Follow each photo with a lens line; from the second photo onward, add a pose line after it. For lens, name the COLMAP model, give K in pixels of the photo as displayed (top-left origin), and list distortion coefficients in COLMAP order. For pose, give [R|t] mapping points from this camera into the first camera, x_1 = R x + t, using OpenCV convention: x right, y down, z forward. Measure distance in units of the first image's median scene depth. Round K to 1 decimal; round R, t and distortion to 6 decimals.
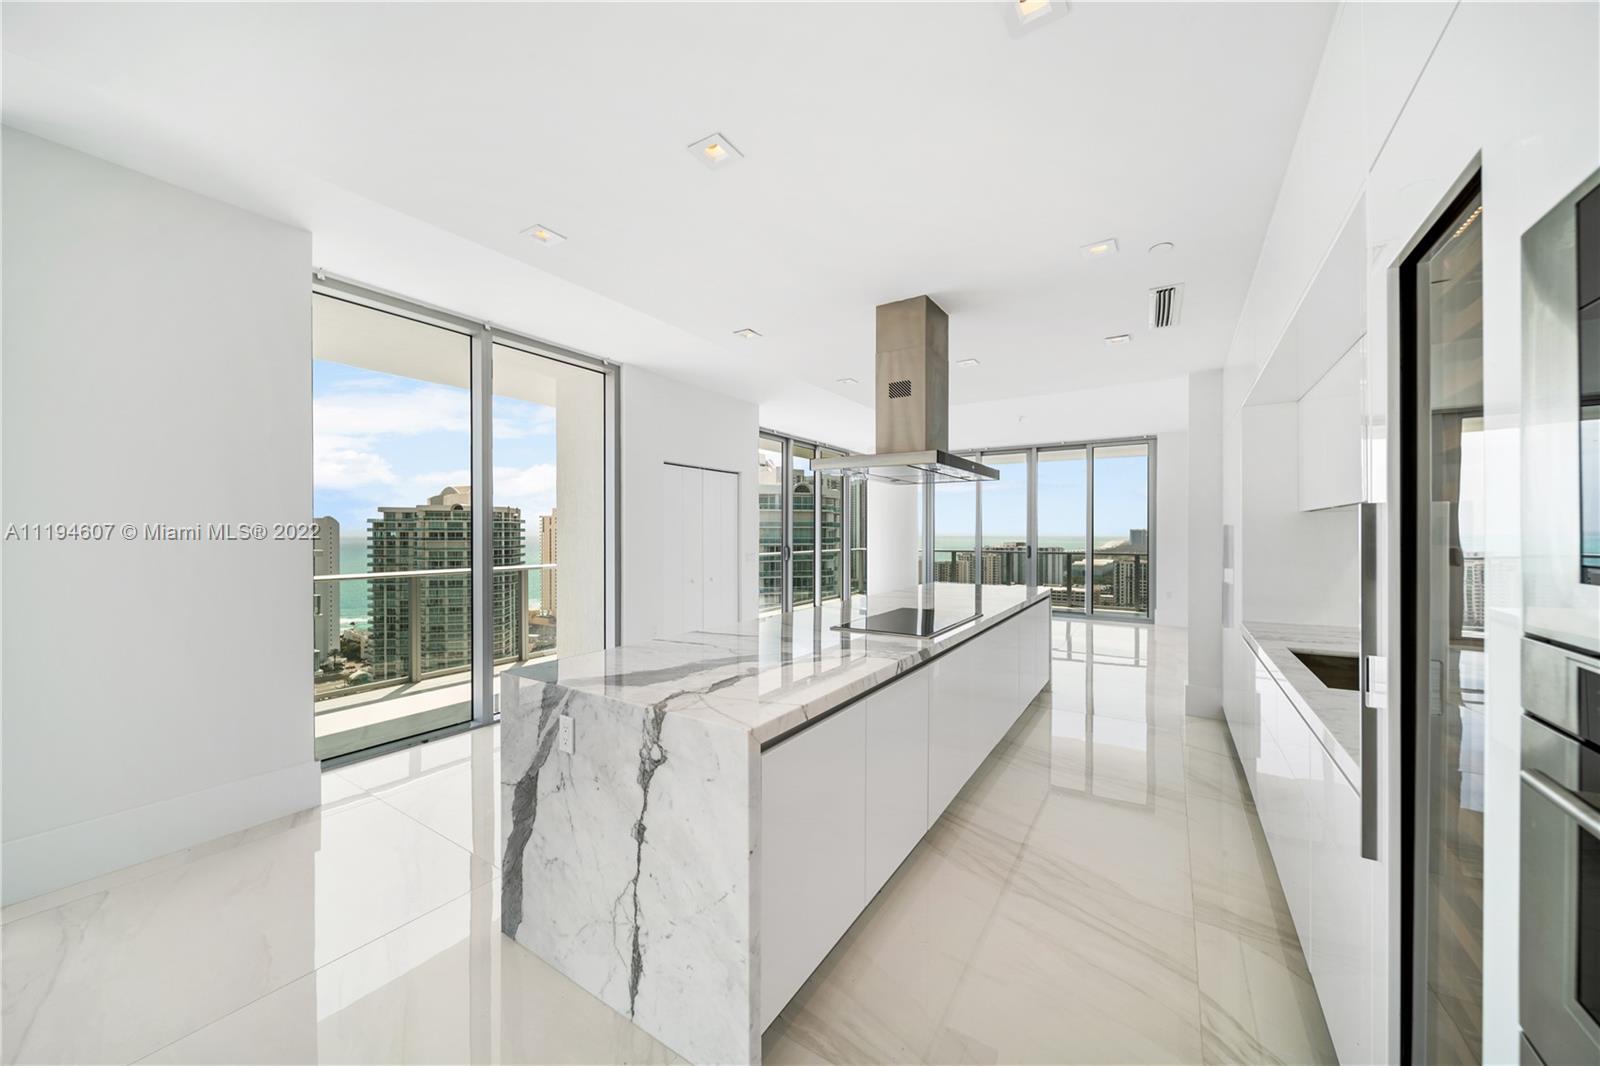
lens RADIAL K [[568.0, 0, 799.5], [0, 568.0, 534.4], [0, 0, 1]] dist [-0.004507, -0.000316]
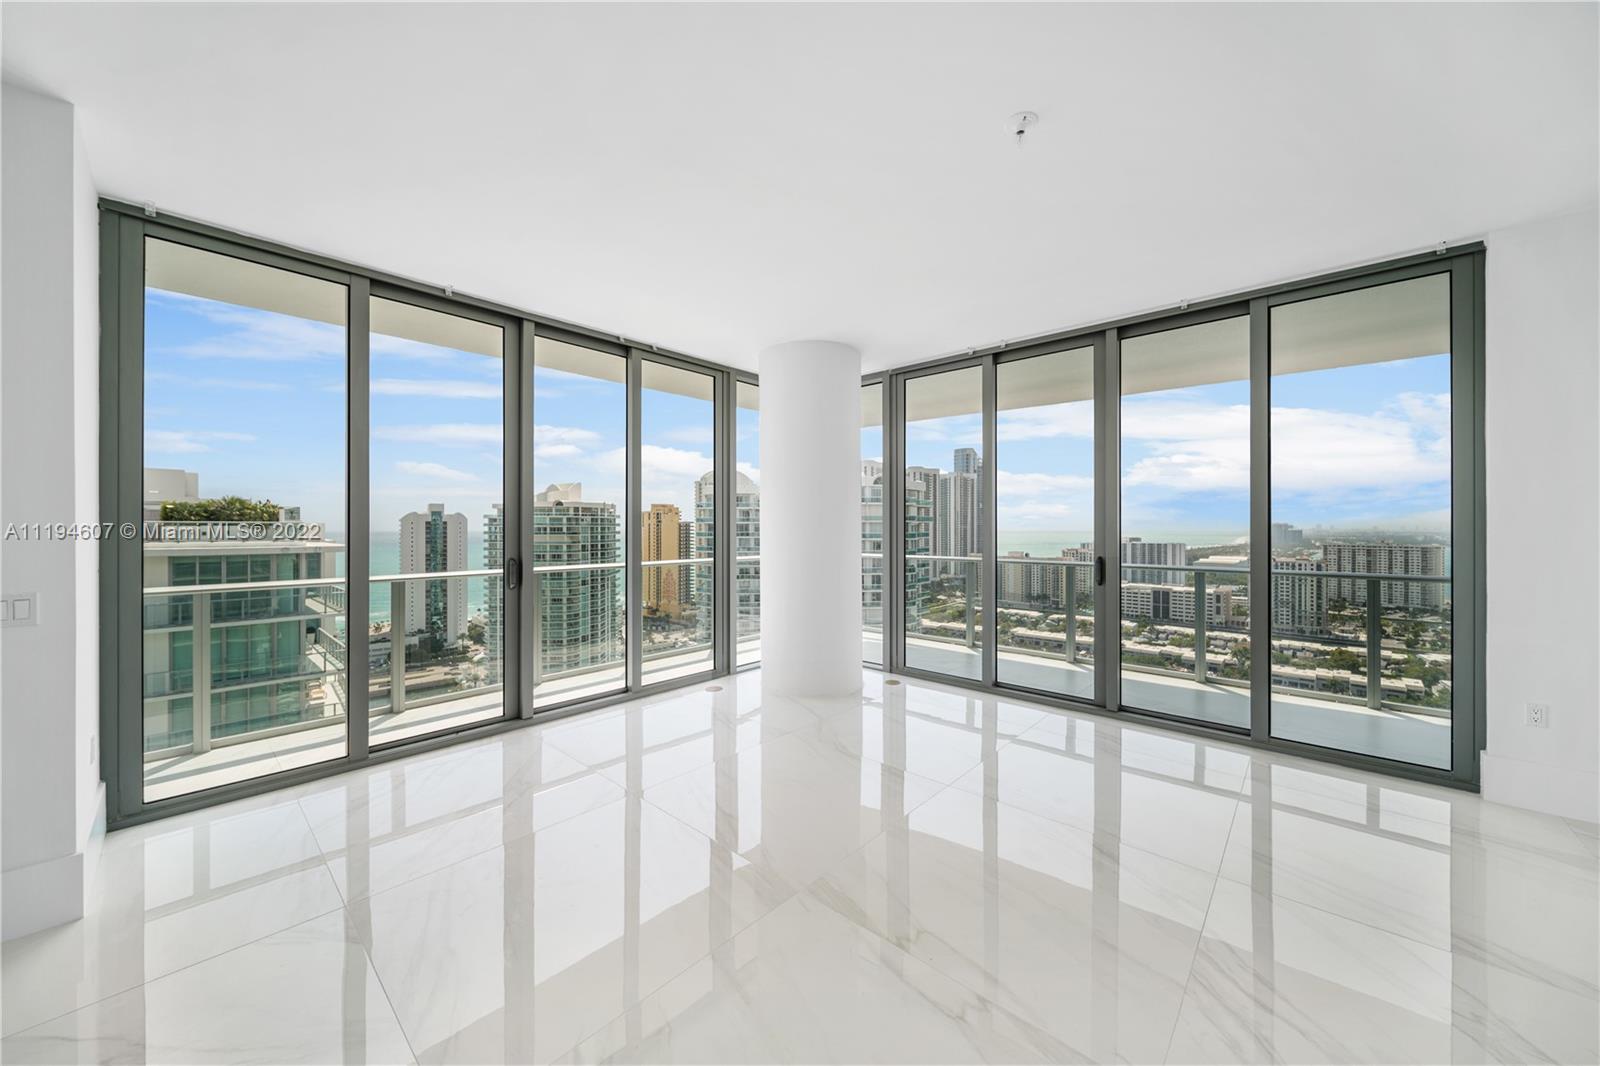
lens RADIAL K [[568.0, 0, 795.7], [0, 568.0, 531.6], [0, 0, 1]] dist [-0.004507, -0.000316]
pose [[0.986082, 0.000595, -0.166261, 0.298403], [0.000179, 0.999989, 0.004642, -0.001035], [0.166262, -0.004607, 0.986071, 0.640926]]
